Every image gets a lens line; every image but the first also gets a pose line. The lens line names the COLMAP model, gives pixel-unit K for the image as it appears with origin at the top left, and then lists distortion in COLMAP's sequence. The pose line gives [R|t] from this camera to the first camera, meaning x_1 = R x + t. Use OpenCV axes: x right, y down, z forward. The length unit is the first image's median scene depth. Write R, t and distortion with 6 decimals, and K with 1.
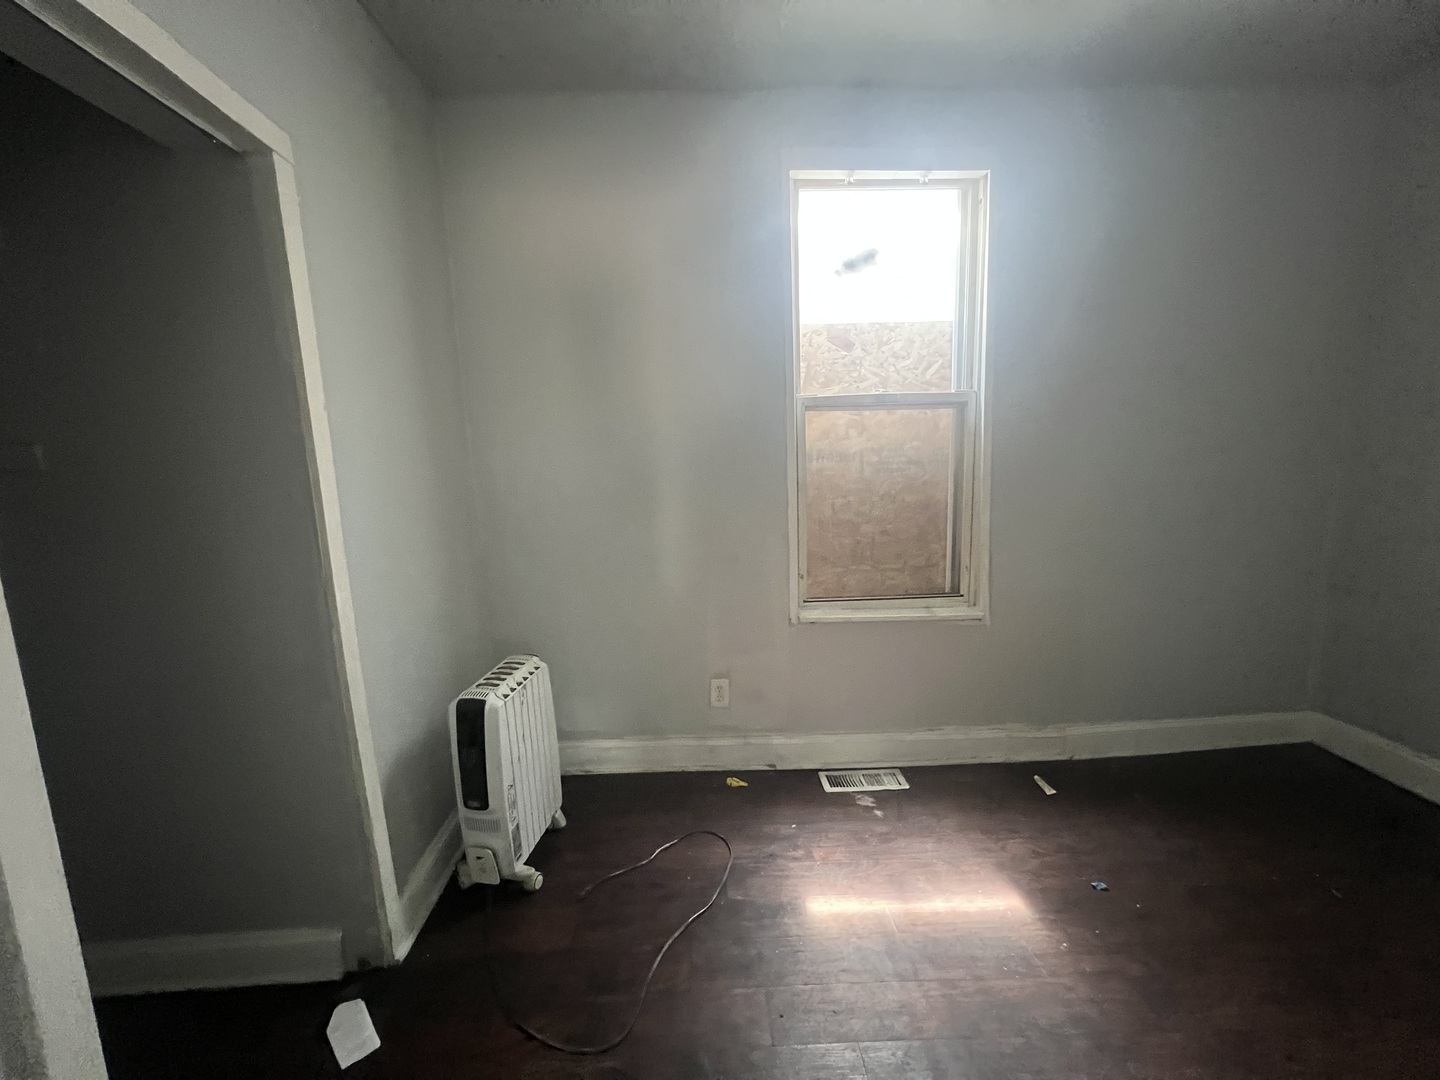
lens RADIAL K [[573.5, 0, 718.5], [0, 573.5, 536.8], [0, 0, 1]] dist [0.001416, 0.000796]
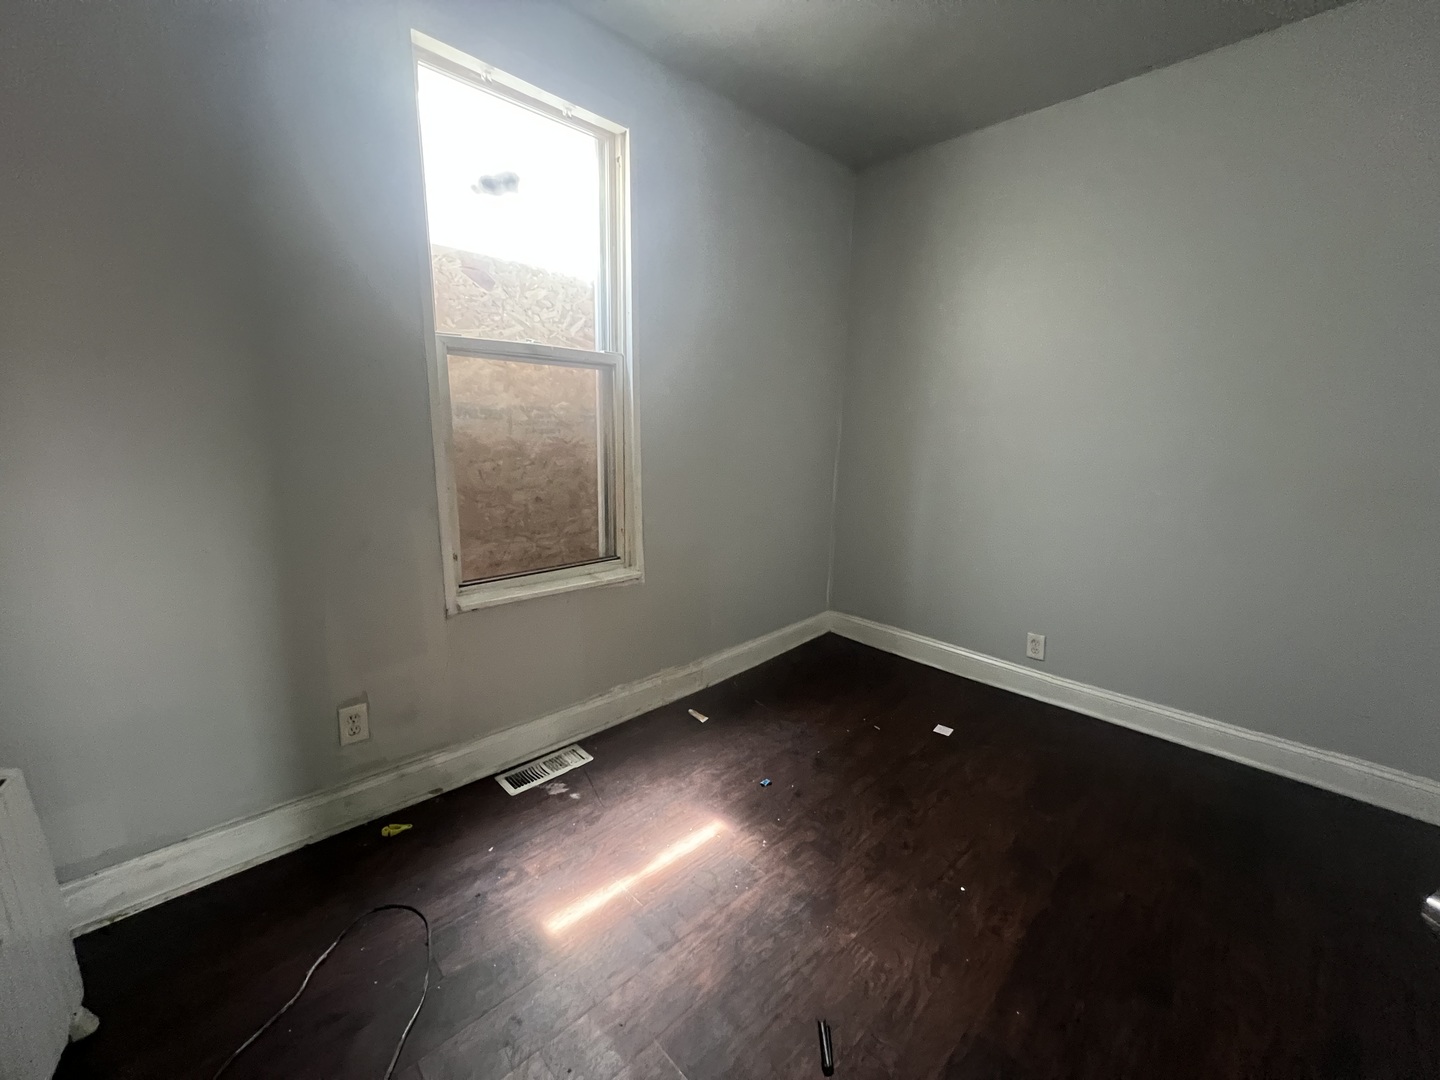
lens RADIAL K [[573.5, 0, 718.5], [0, 573.5, 536.8], [0, 0, 1]] dist [0.001416, 0.000796]
pose [[0.743718, -0.088331, 0.662632, -0.118497], [0.054371, 0.995941, 0.071738, 0.001428], [-0.666279, -0.017325, 0.745502, 0.128770]]
